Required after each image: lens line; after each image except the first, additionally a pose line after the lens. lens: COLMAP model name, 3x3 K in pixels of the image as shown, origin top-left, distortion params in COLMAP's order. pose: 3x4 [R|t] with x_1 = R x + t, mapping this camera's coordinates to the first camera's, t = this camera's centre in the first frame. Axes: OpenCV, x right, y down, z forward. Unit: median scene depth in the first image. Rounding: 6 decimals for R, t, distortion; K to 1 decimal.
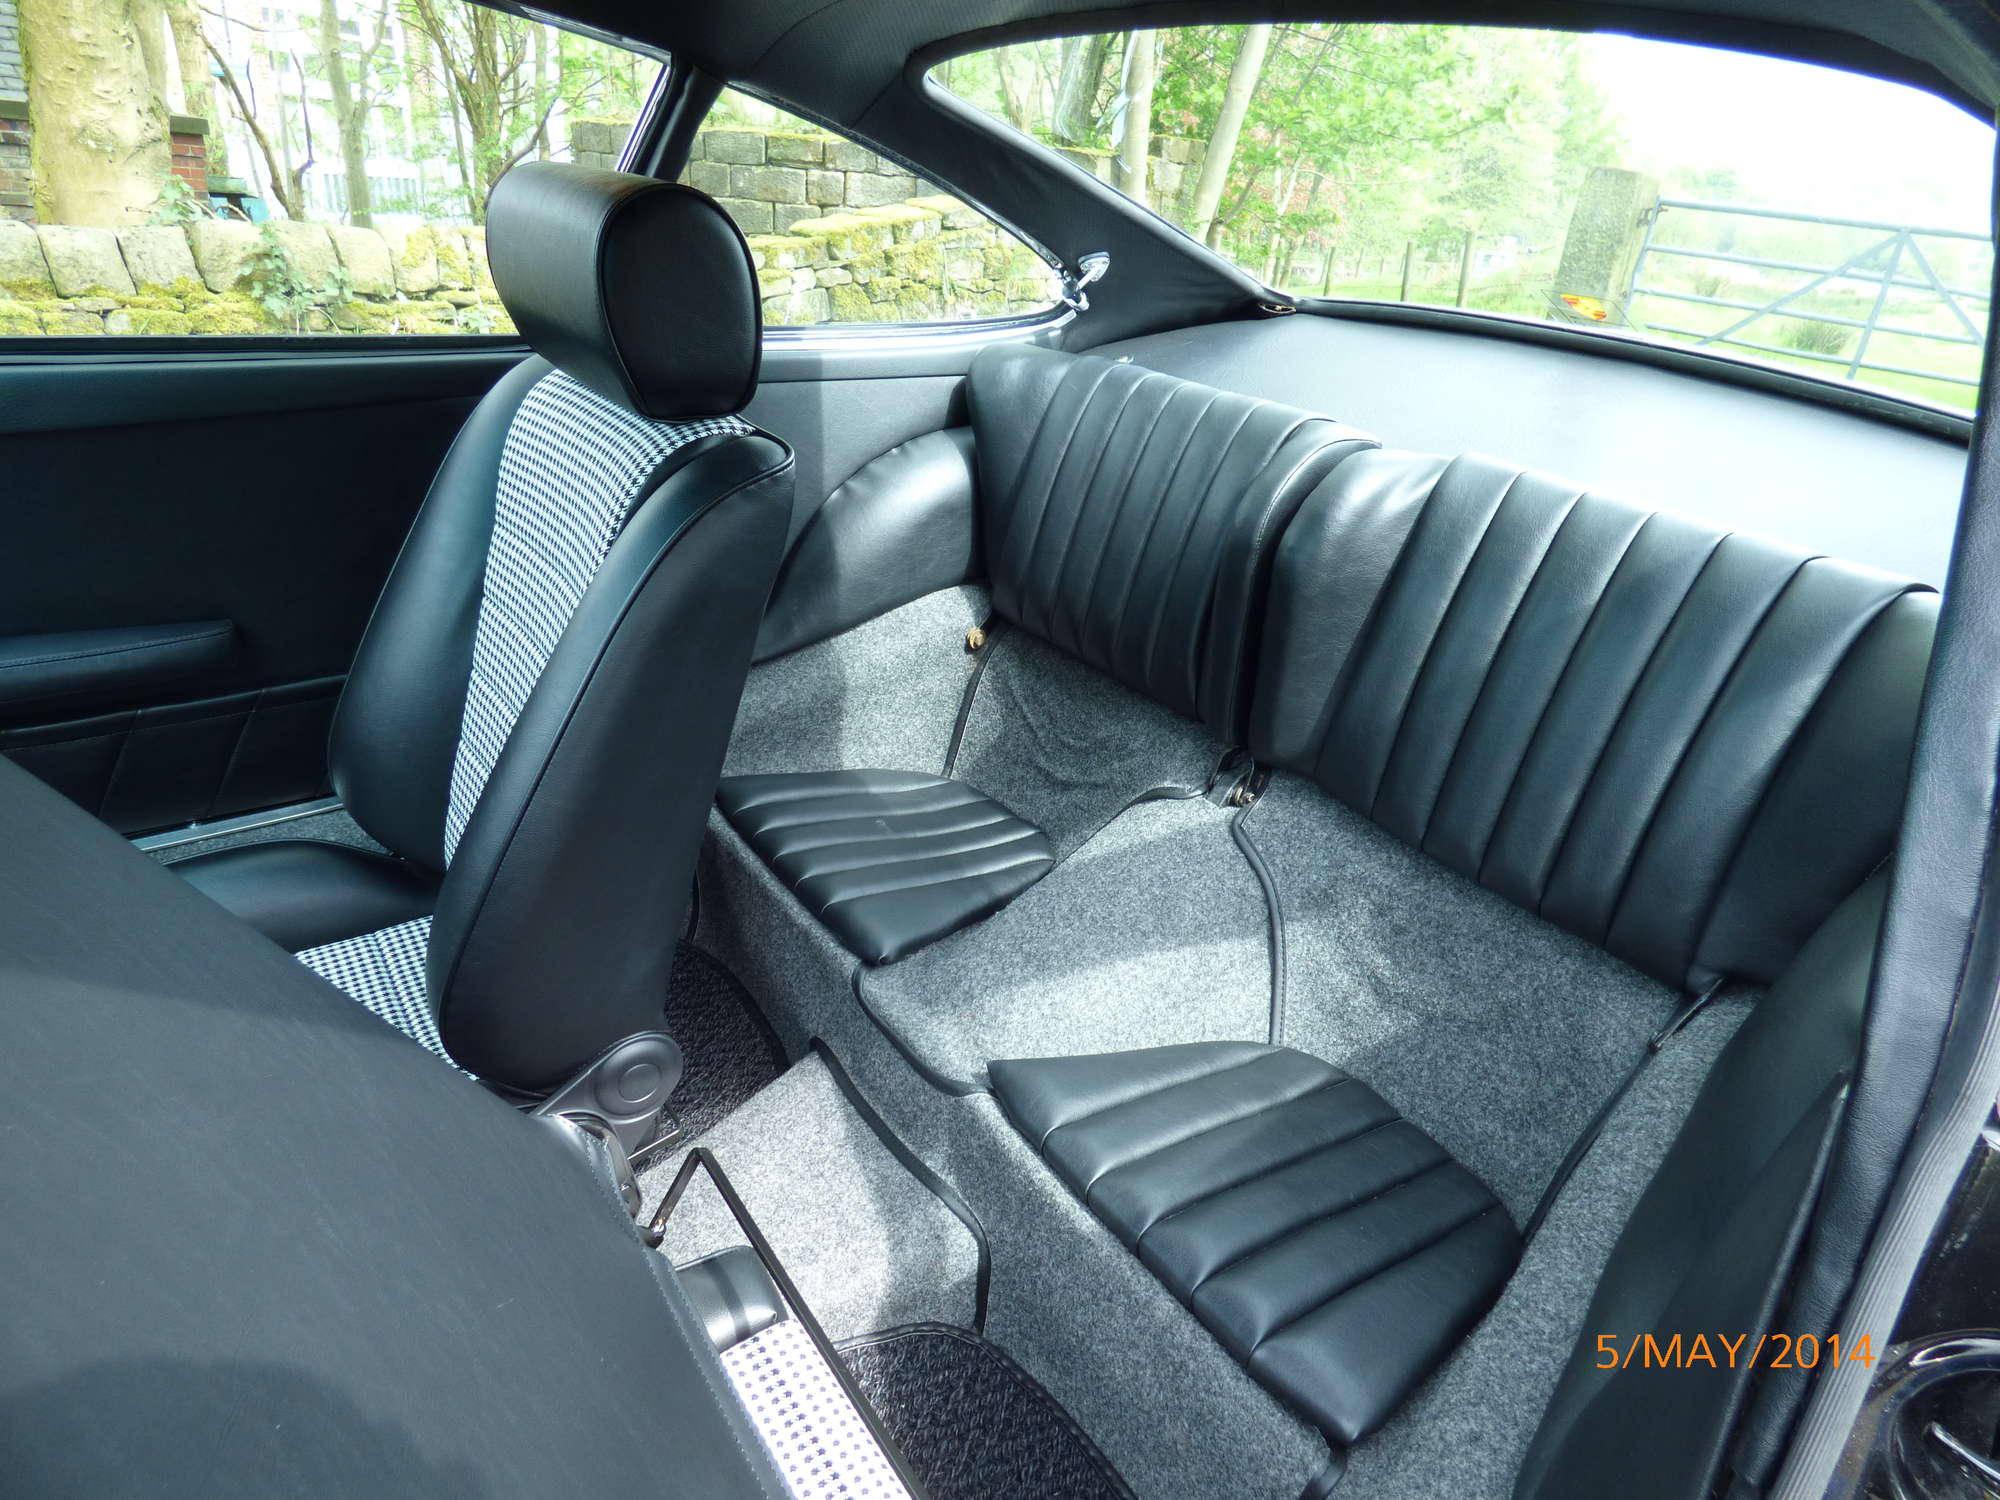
lens RADIAL K [[1219.7, 0, 1000.0], [0, 1219.7, 750.0], [0, 0, 1]] dist [-0.031984, 0.014803]
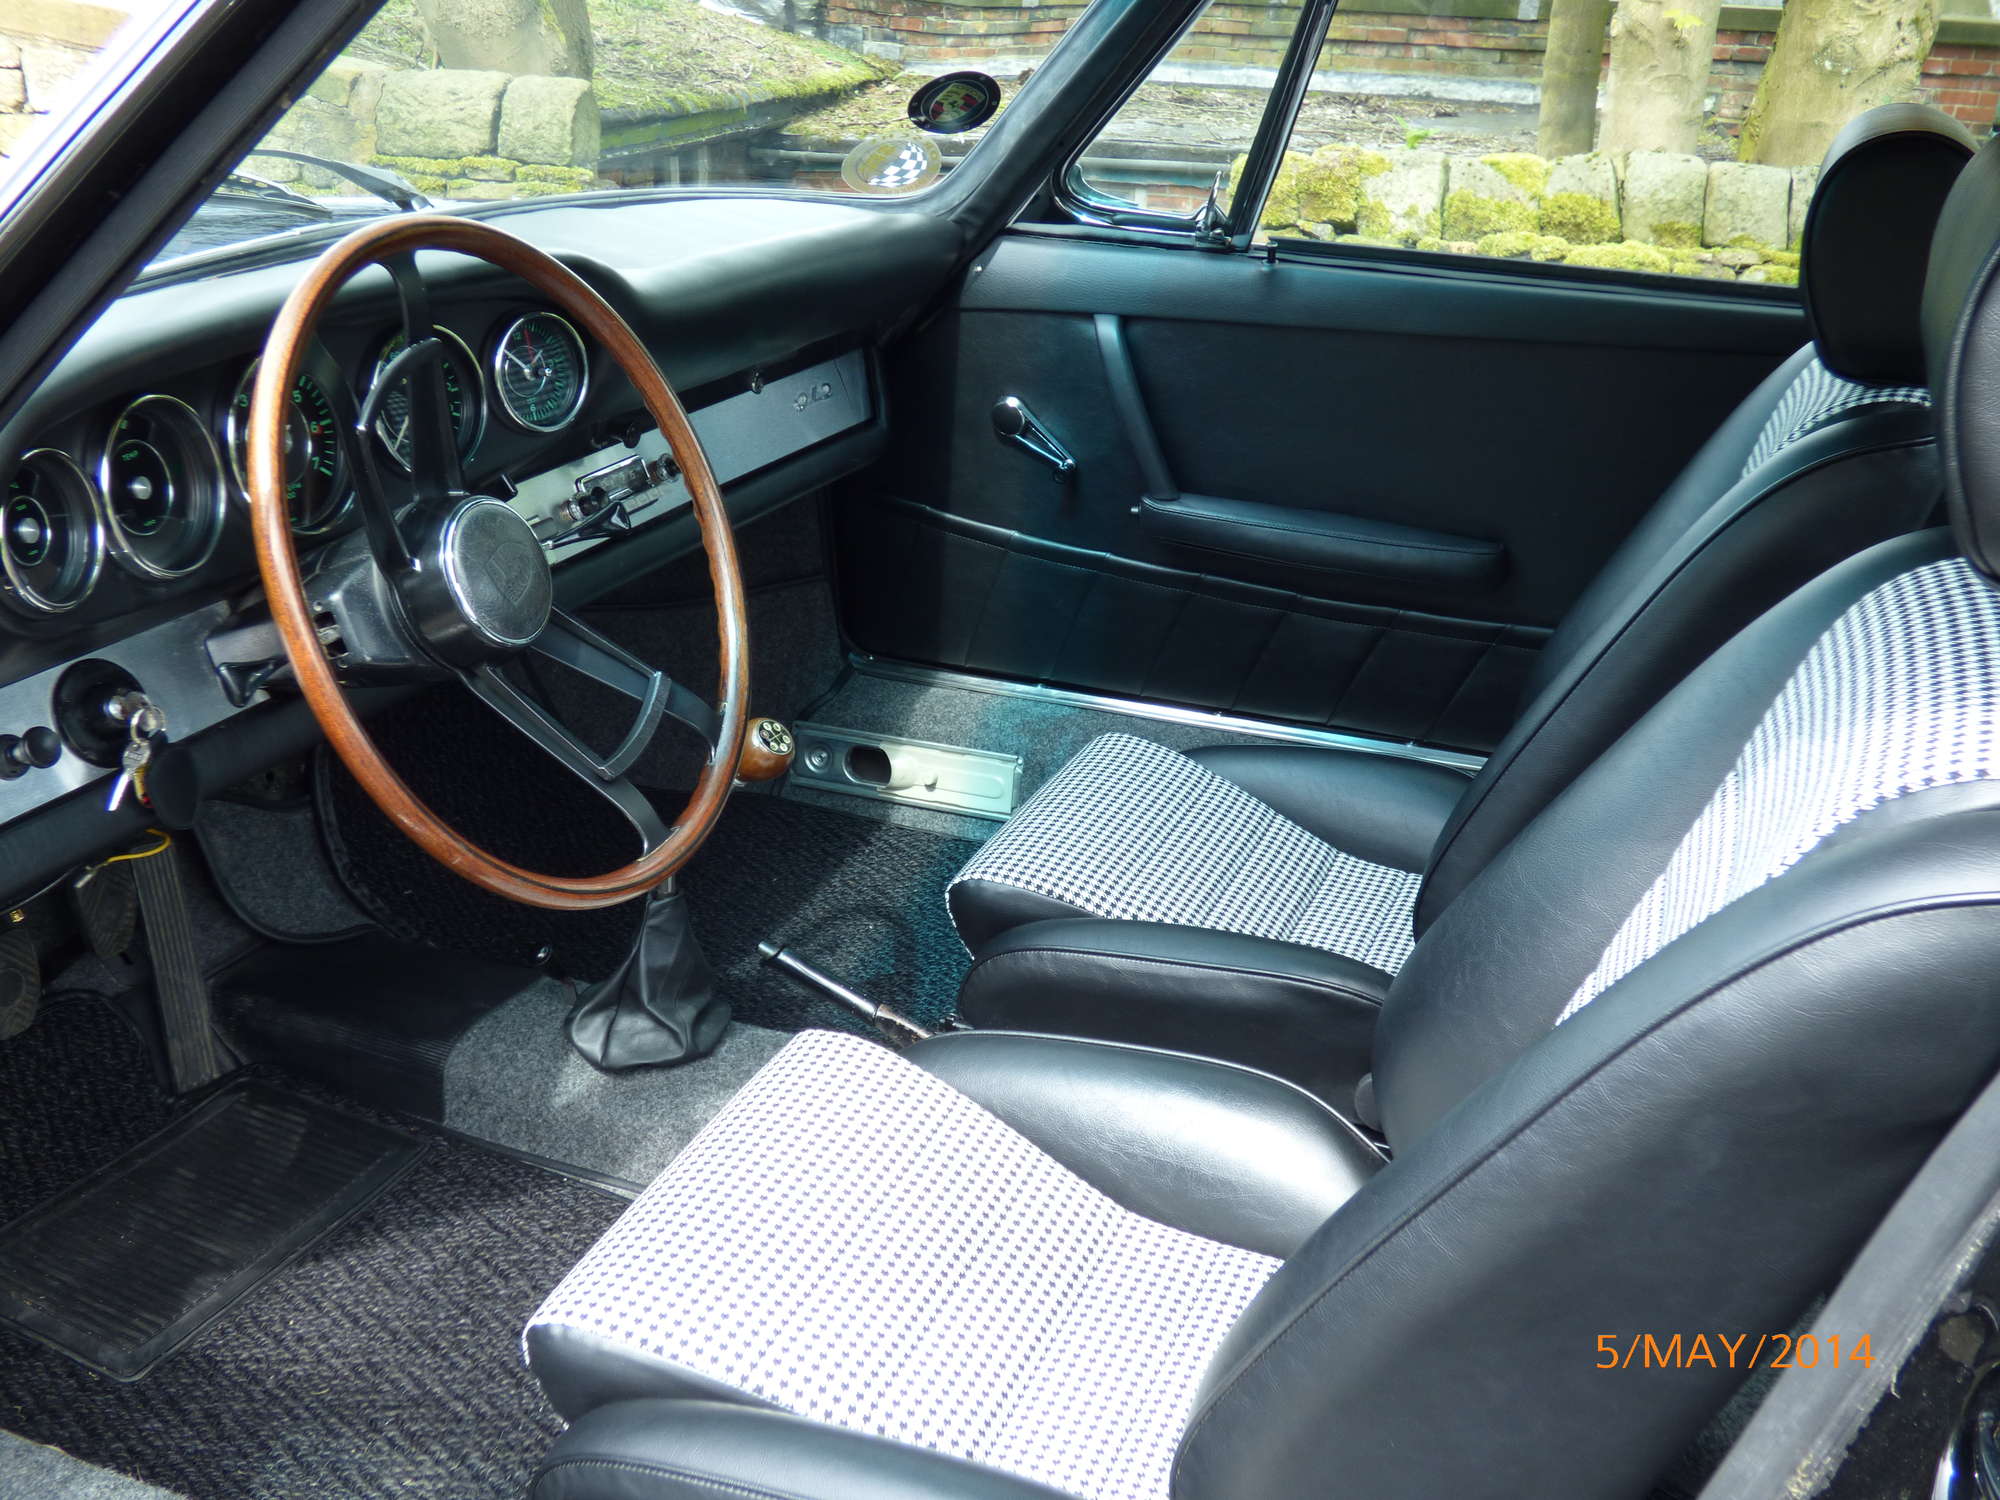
lens RADIAL K [[2048.5, 0, 1000.0], [0, 2048.5, 750.0], [0, 0, 1]] dist [-0.014849, 0.003289]
pose [[0.523198, 0.255183, -0.813108, 0.175767], [-0.365198, 0.929206, 0.056630, 0.033471], [0.769996, 0.267317, 0.579351, -0.071634]]
